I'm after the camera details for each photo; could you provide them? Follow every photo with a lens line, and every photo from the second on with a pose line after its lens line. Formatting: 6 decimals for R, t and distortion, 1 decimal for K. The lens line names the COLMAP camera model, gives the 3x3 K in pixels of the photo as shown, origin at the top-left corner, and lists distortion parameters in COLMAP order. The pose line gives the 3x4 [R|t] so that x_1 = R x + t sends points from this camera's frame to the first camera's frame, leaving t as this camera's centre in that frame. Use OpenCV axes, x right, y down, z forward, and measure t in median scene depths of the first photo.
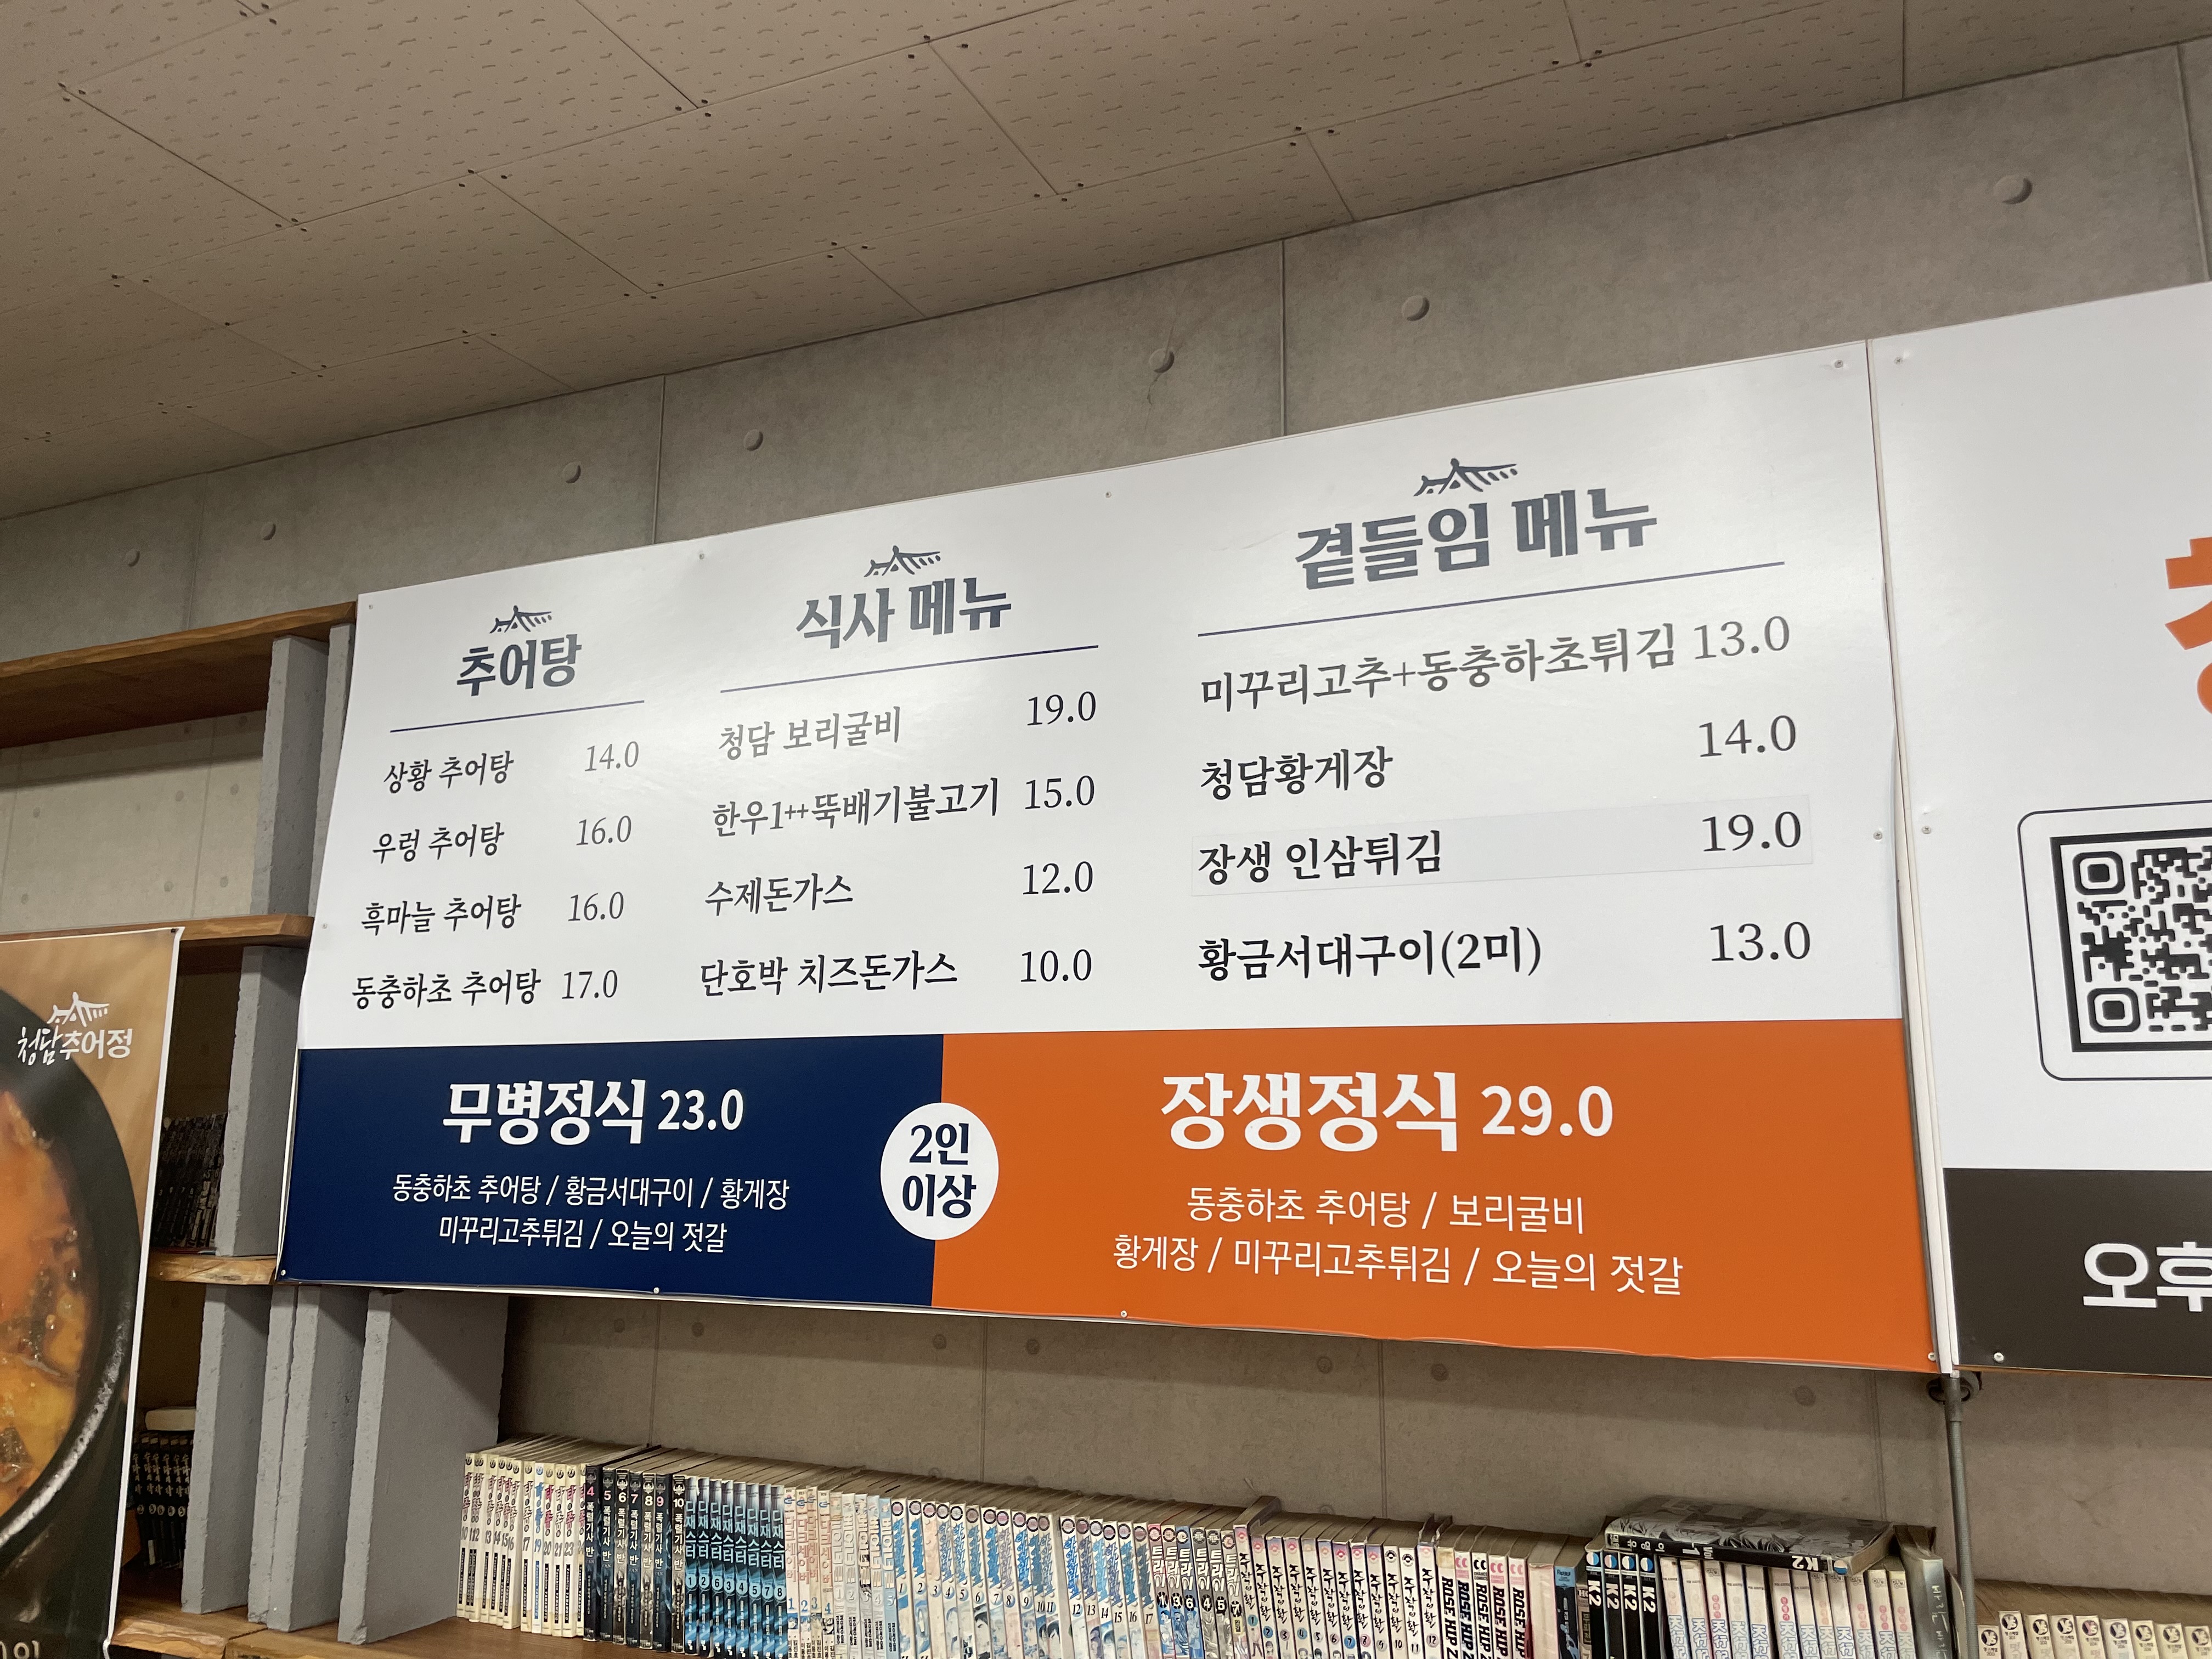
lens RADIAL K [[1662.0, 0, 1109.5], [0, 1662.0, 824.7], [0, 0, 1]] dist [-0.000570, -0.024855]
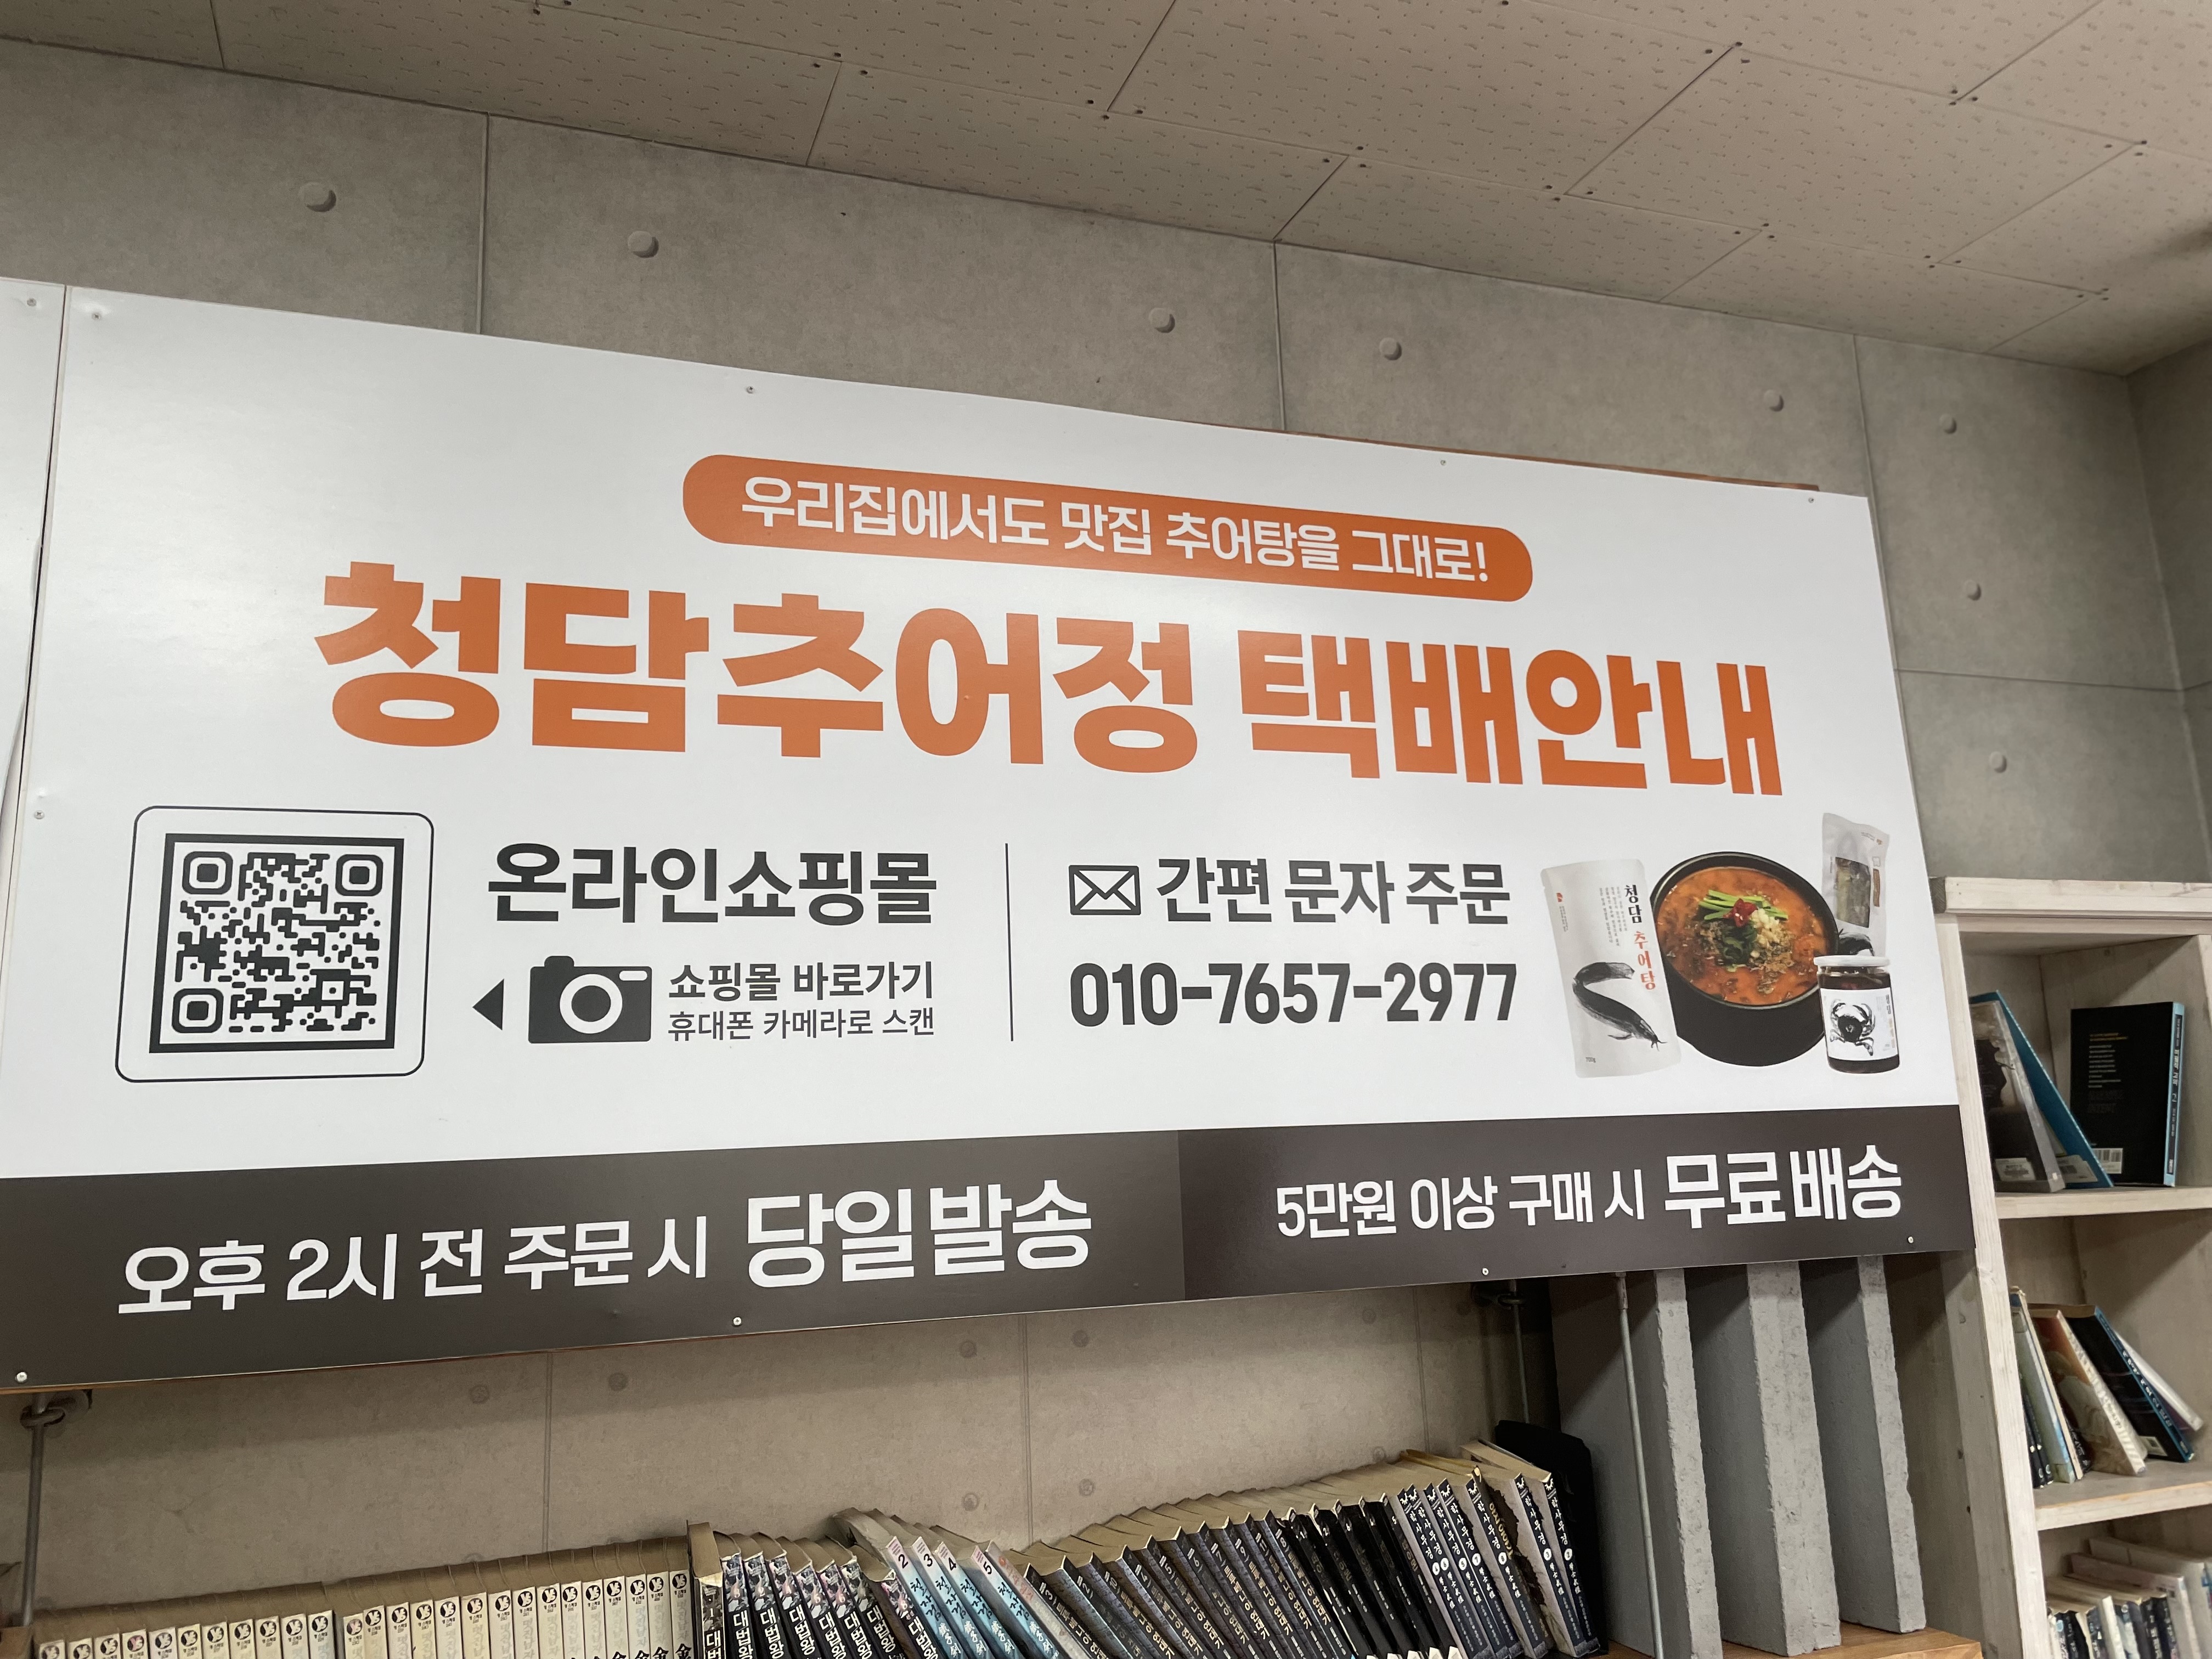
lens RADIAL K [[1662.0, 0, 1106.5], [0, 1662.0, 818.6], [0, 0, 1]] dist [-0.000570, -0.024855]
pose [[0.705914, 0.093508, 0.702098, 0.281980], [-0.087057, 0.995186, -0.045012, -0.005418], [-0.702927, -0.029348, 0.710656, -0.086660]]
